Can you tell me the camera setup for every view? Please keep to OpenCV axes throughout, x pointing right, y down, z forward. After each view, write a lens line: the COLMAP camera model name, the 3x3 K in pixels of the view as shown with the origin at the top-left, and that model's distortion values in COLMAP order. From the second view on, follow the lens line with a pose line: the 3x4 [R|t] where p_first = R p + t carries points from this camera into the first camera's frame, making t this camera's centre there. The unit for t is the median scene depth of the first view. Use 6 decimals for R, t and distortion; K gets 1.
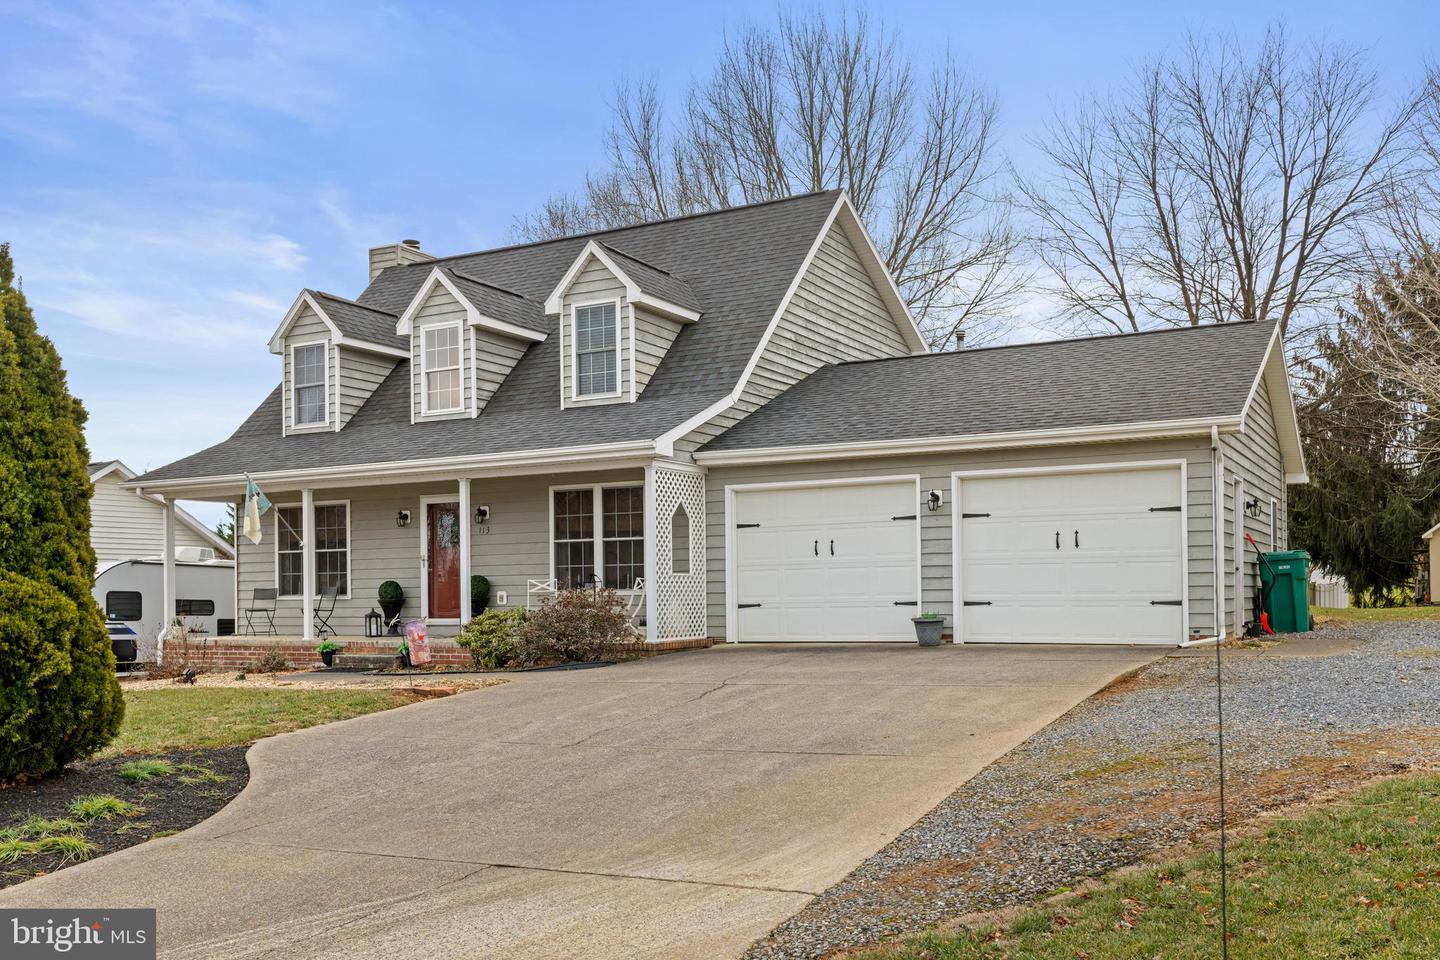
lens RADIAL K [[1321.7, 0, 722.4], [0, 1321.7, 580.7], [0, 0, 1]] dist [-0.006081, -0.006115]
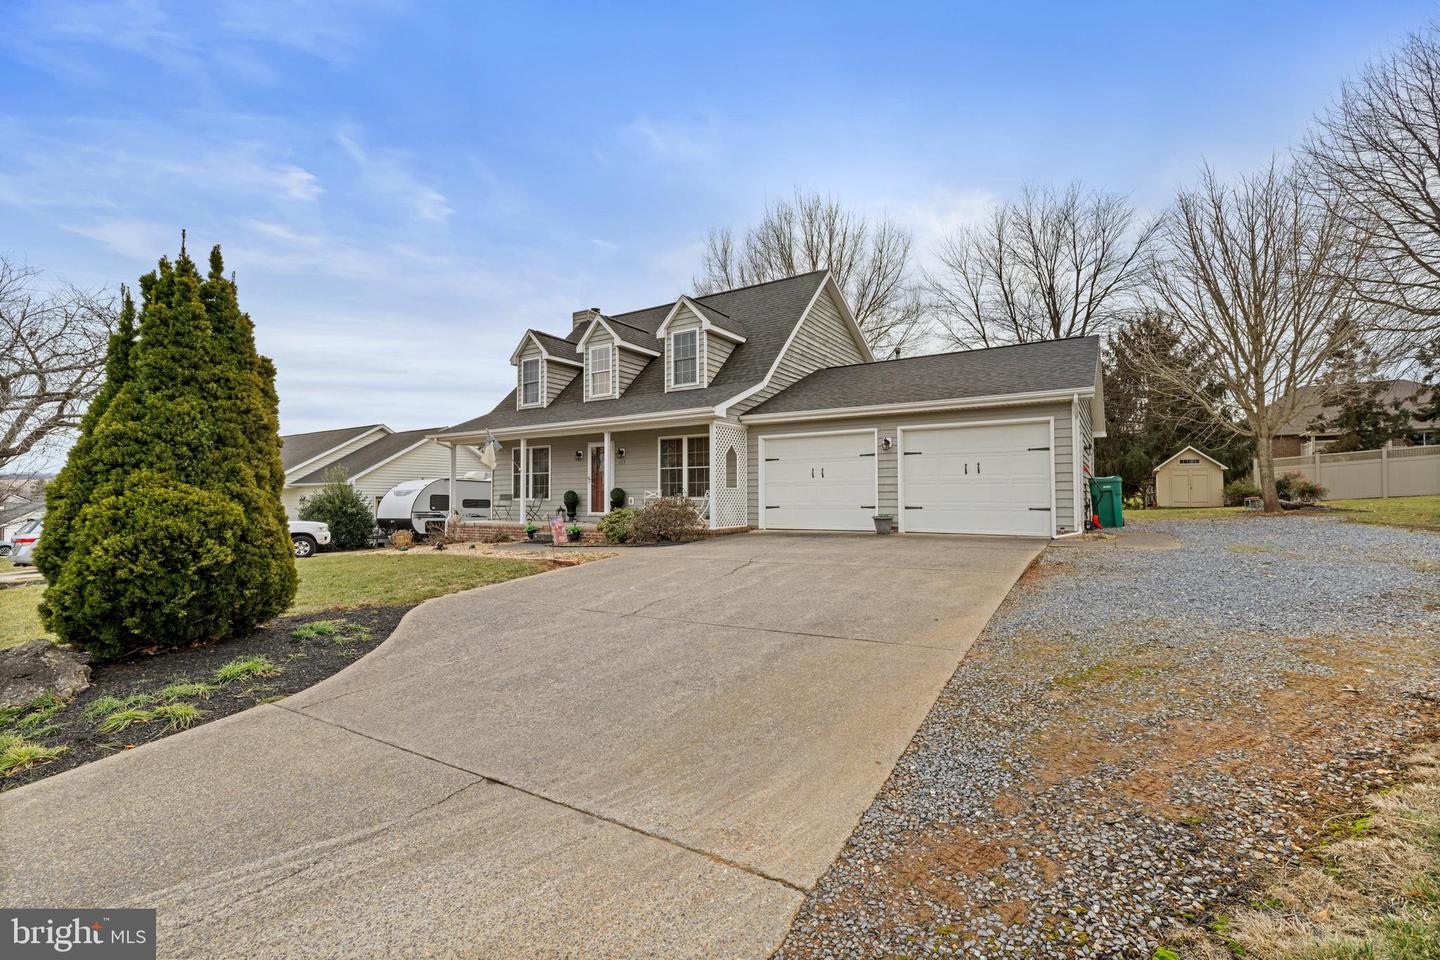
lens RADIAL K [[604.1, 0, 719.9], [0, 604.1, 476.7], [0, 0, 1]] dist [0.001807, 0.000018]
pose [[0.996478, 0.005959, -0.083642, 0.019010], [-0.007820, 0.999729, -0.021939, -0.002855], [0.083488, 0.022516, 0.996254, 0.245289]]
